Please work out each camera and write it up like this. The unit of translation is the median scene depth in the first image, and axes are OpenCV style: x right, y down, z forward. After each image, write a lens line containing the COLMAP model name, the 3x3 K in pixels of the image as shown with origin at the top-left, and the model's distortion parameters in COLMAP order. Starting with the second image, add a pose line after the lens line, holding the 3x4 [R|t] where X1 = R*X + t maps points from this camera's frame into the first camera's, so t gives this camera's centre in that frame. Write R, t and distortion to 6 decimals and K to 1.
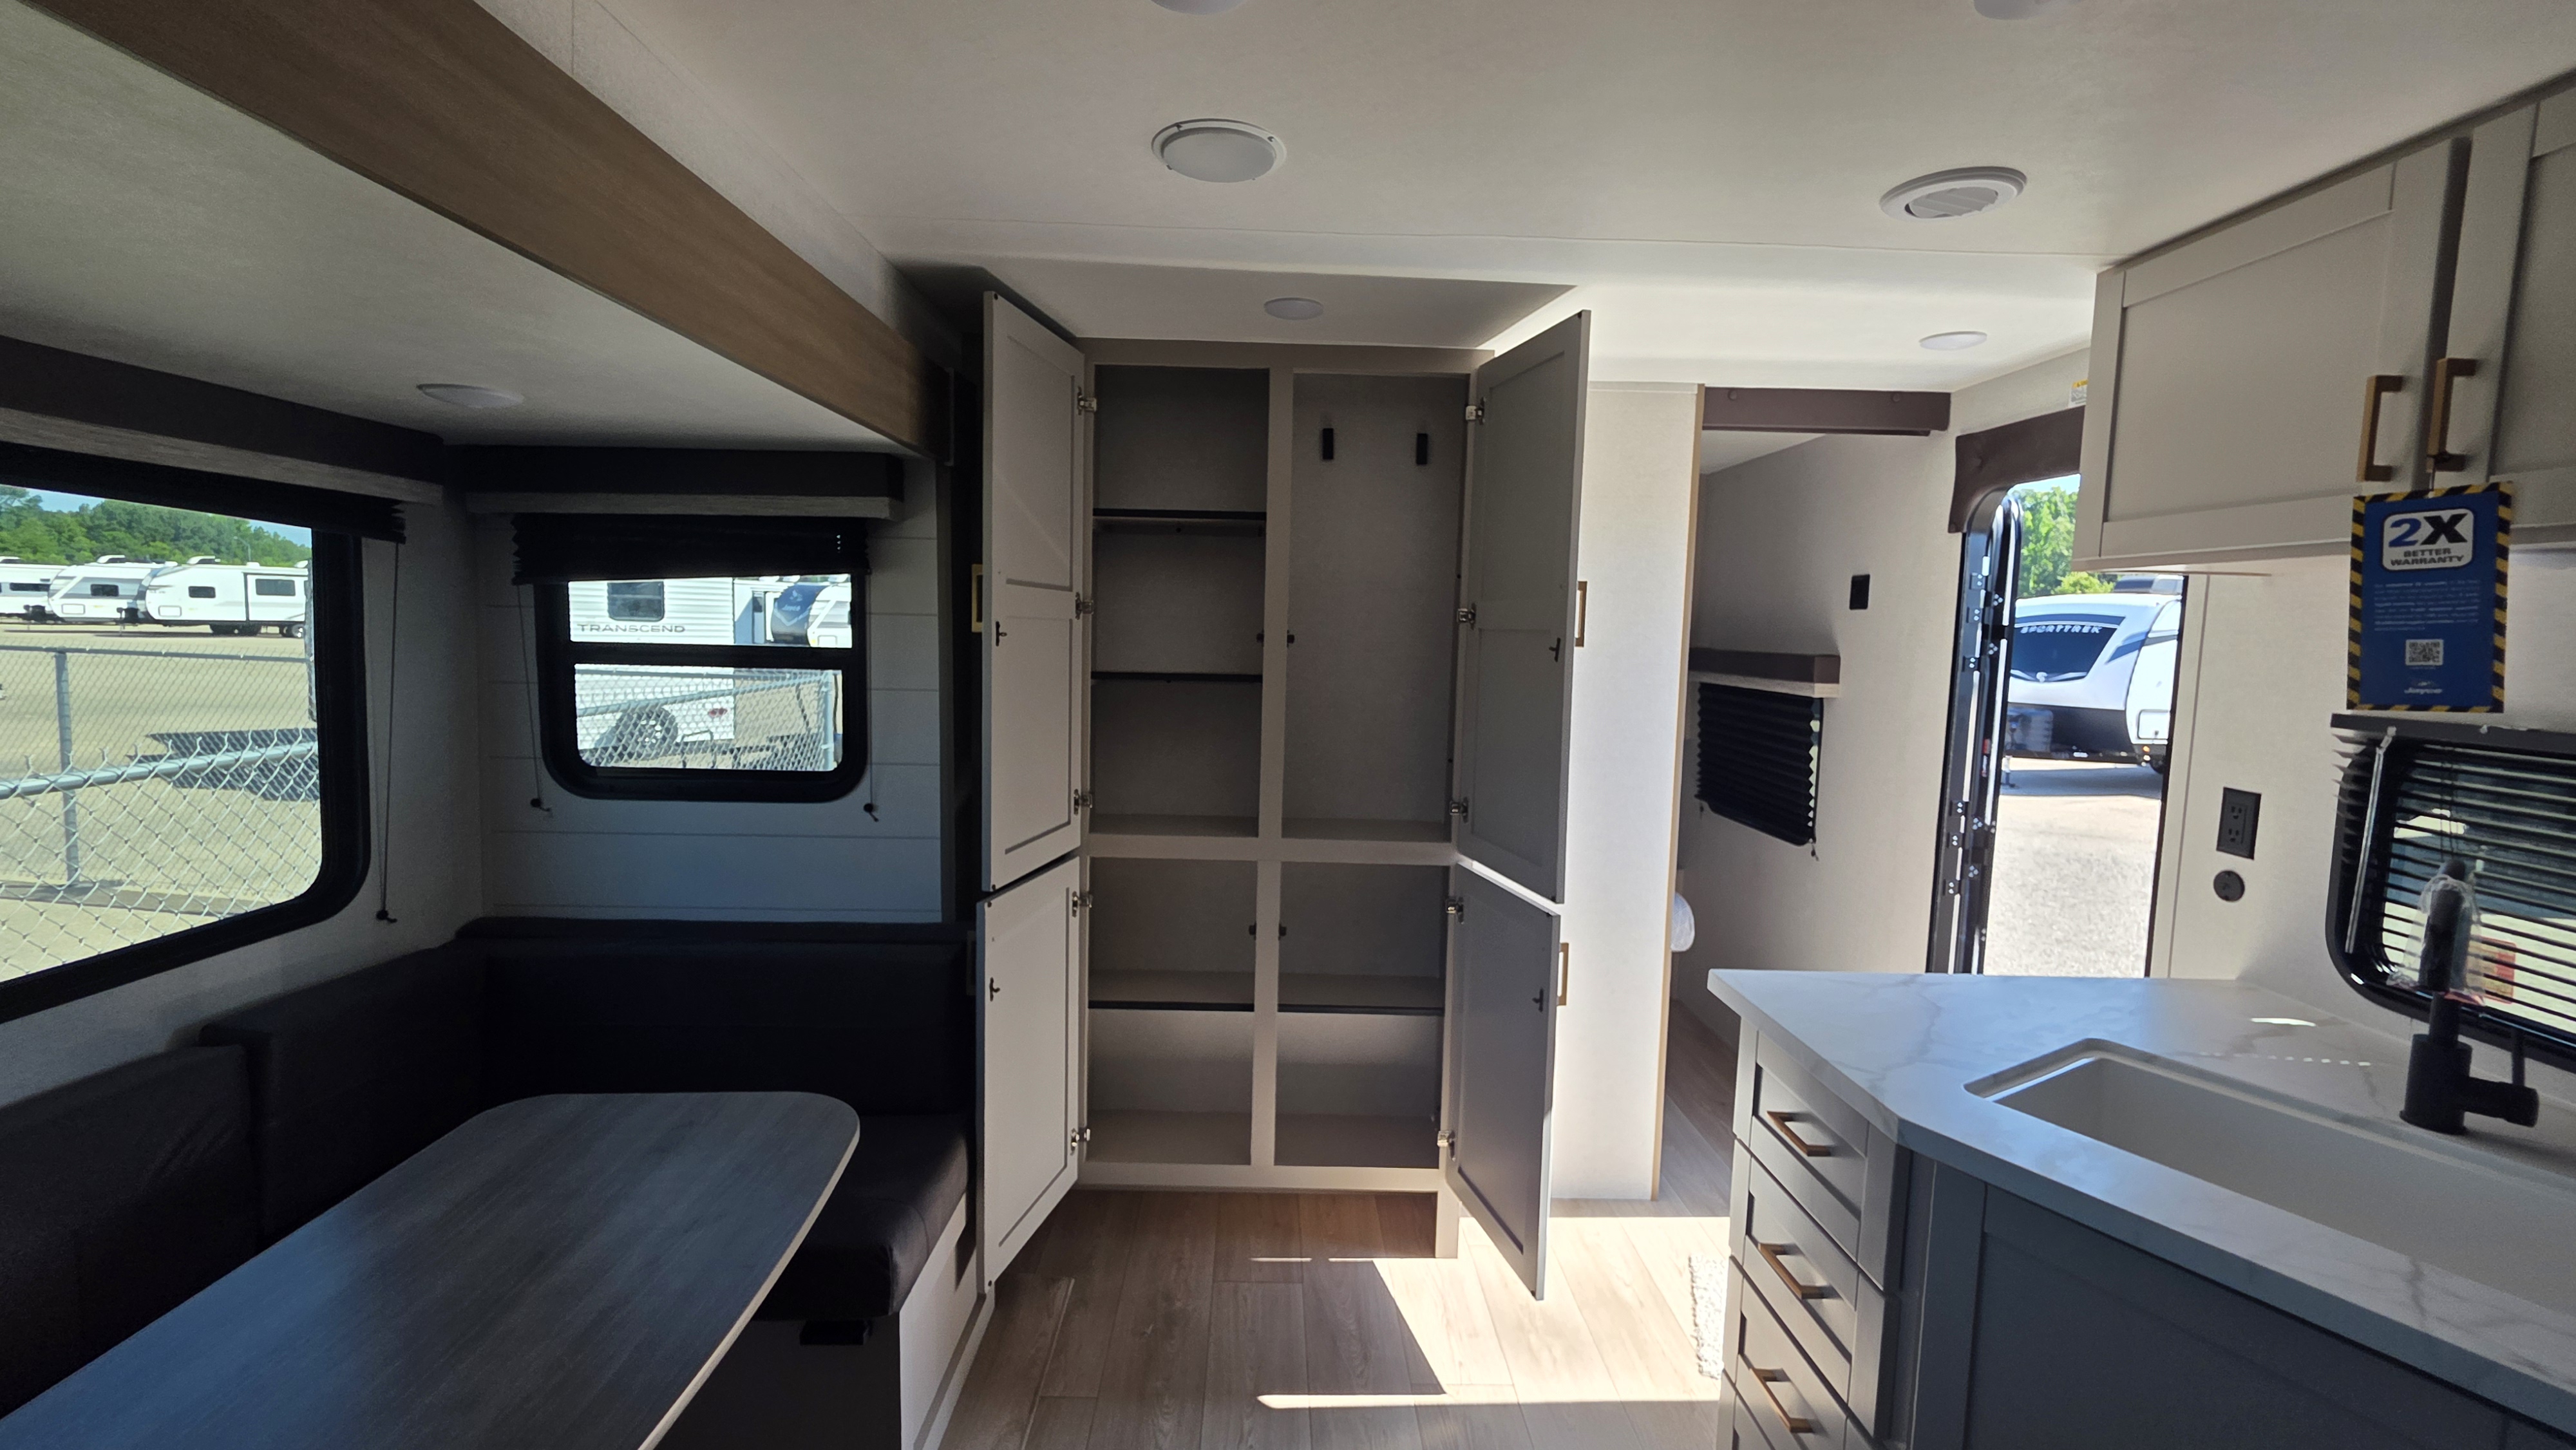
lens RADIAL K [[1084.7, 0, 1286.0], [0, 1084.7, 712.4], [0, 0, 1]] dist [0.004298, -0.000065]
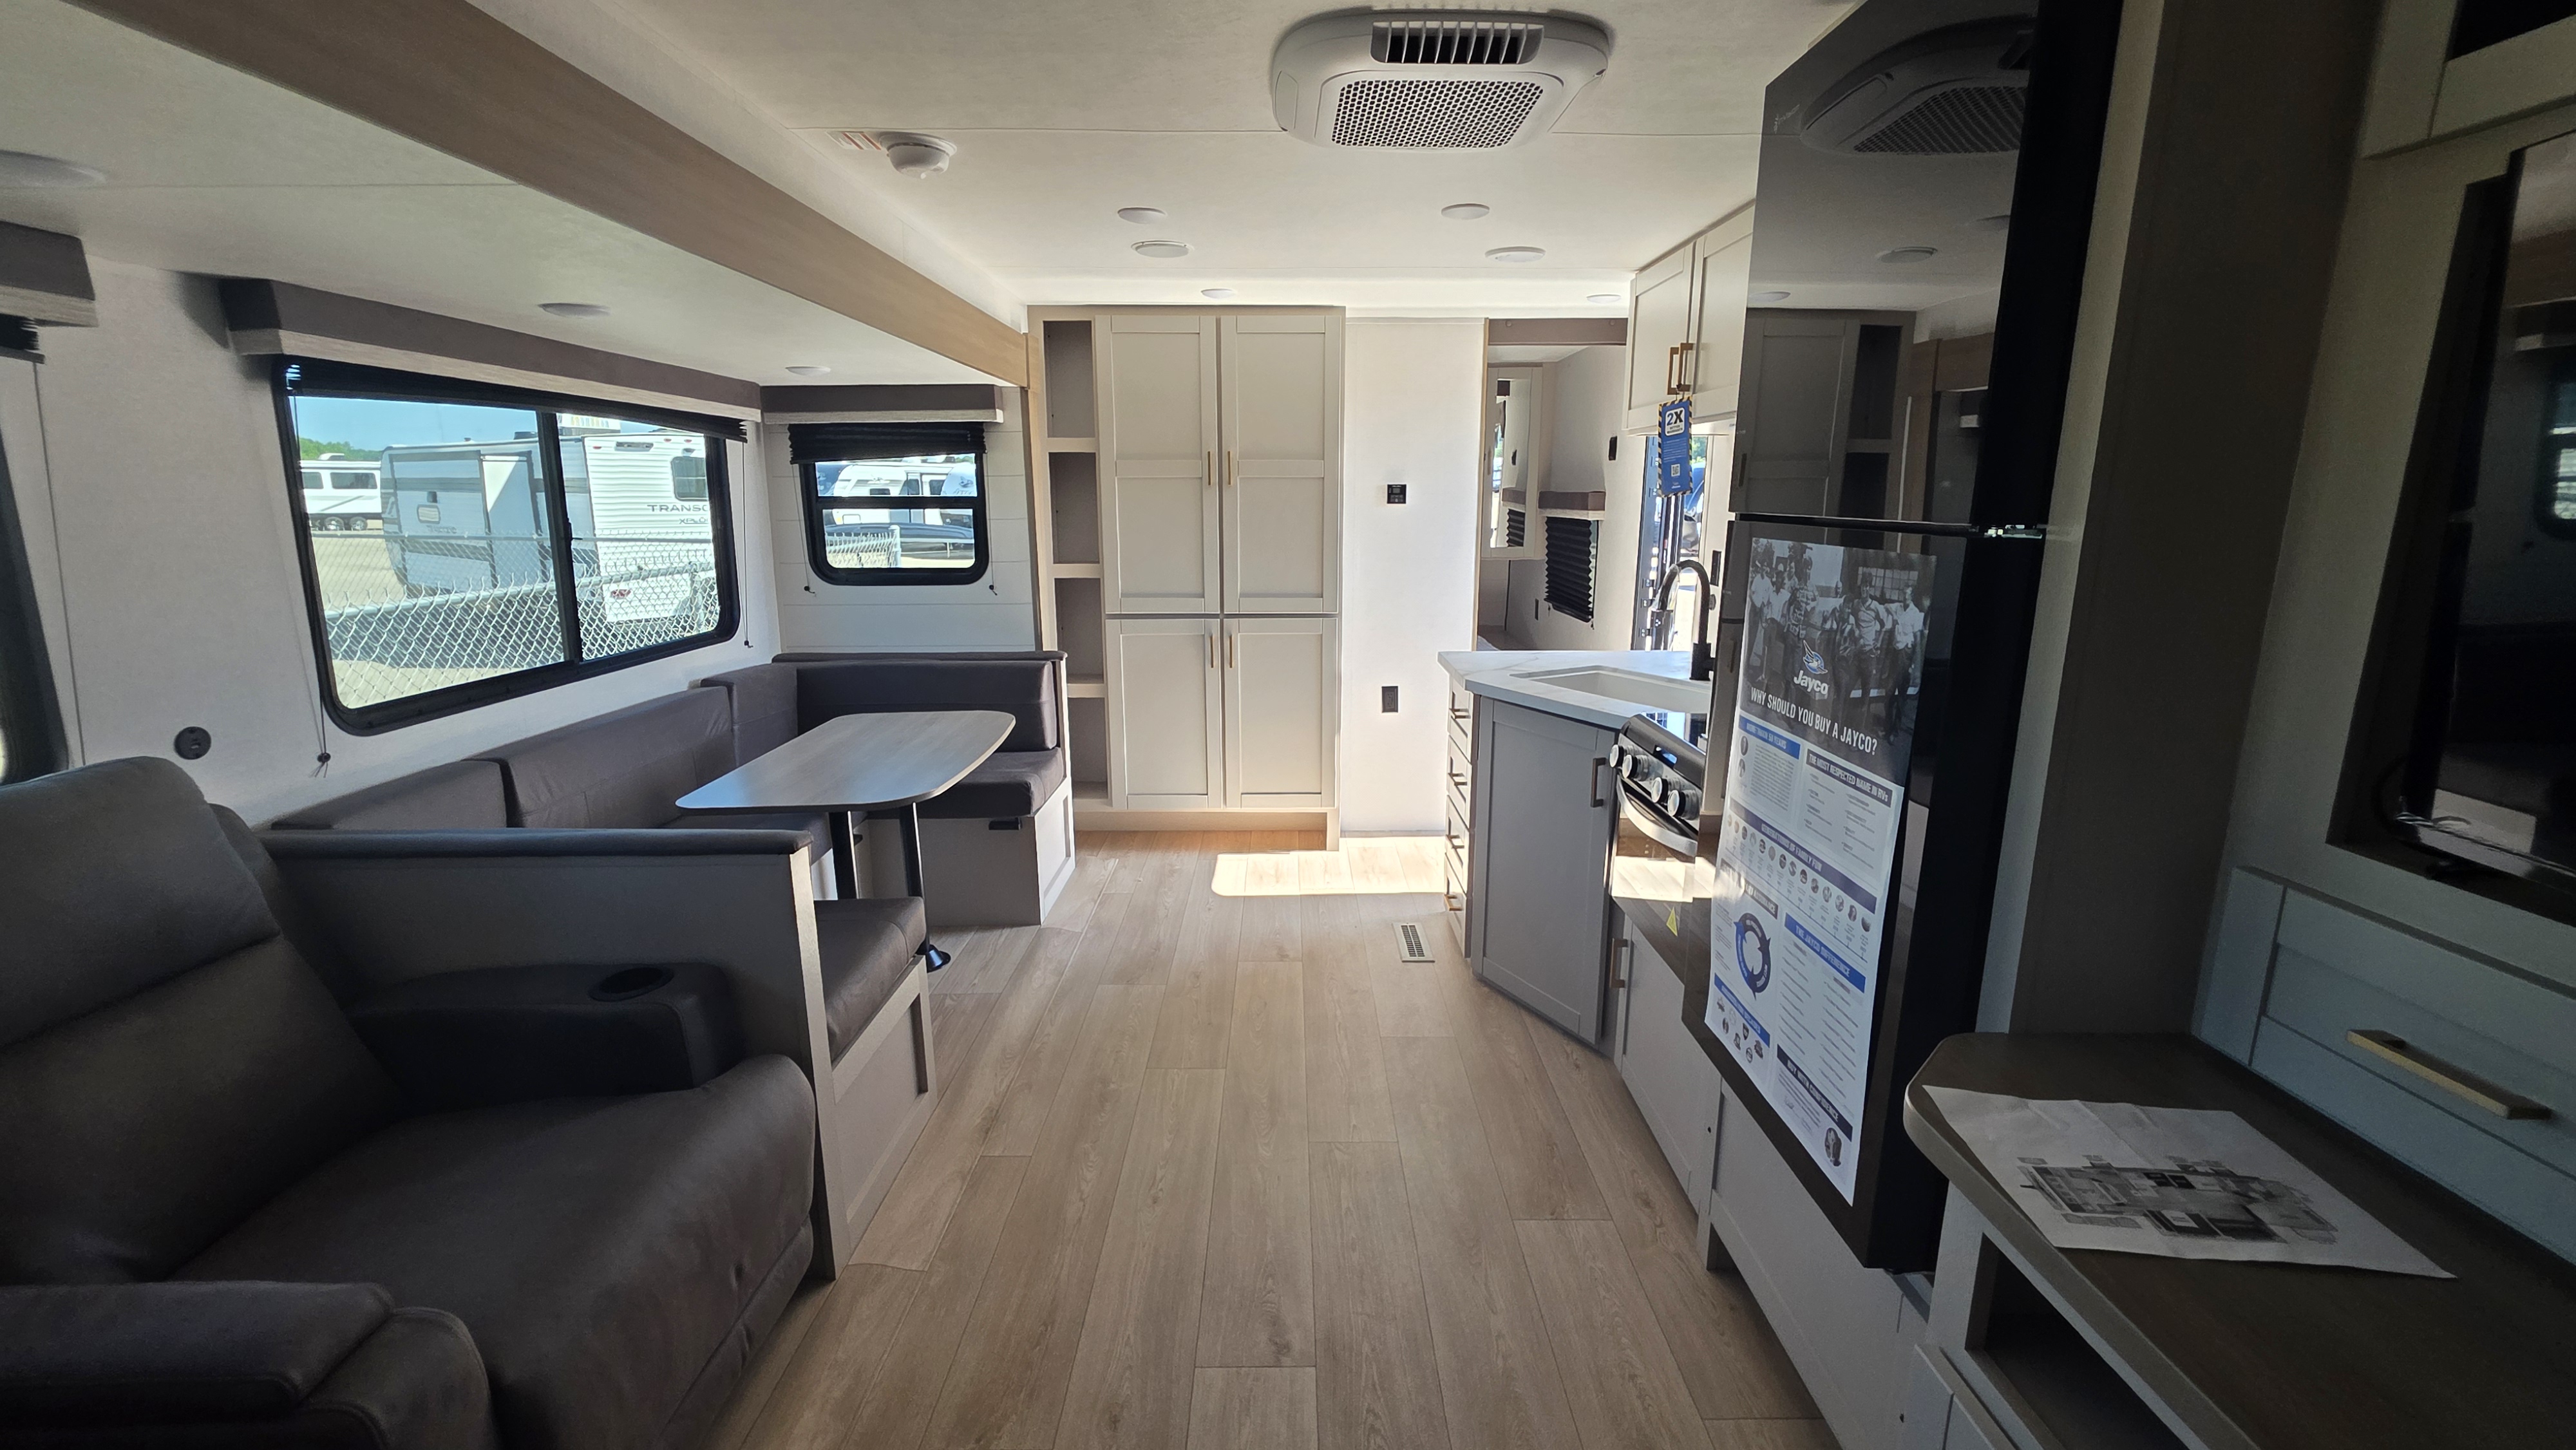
lens RADIAL K [[1110.6, 0, 1299.9], [0, 1110.6, 740.4], [0, 0, 1]] dist [0.000668, 0.000049]
pose [[0.999658, -0.021688, -0.014580, 0.143423], [0.023473, 0.990403, 0.136199, 0.100371], [0.011486, -0.136495, 0.990574, -0.835414]]
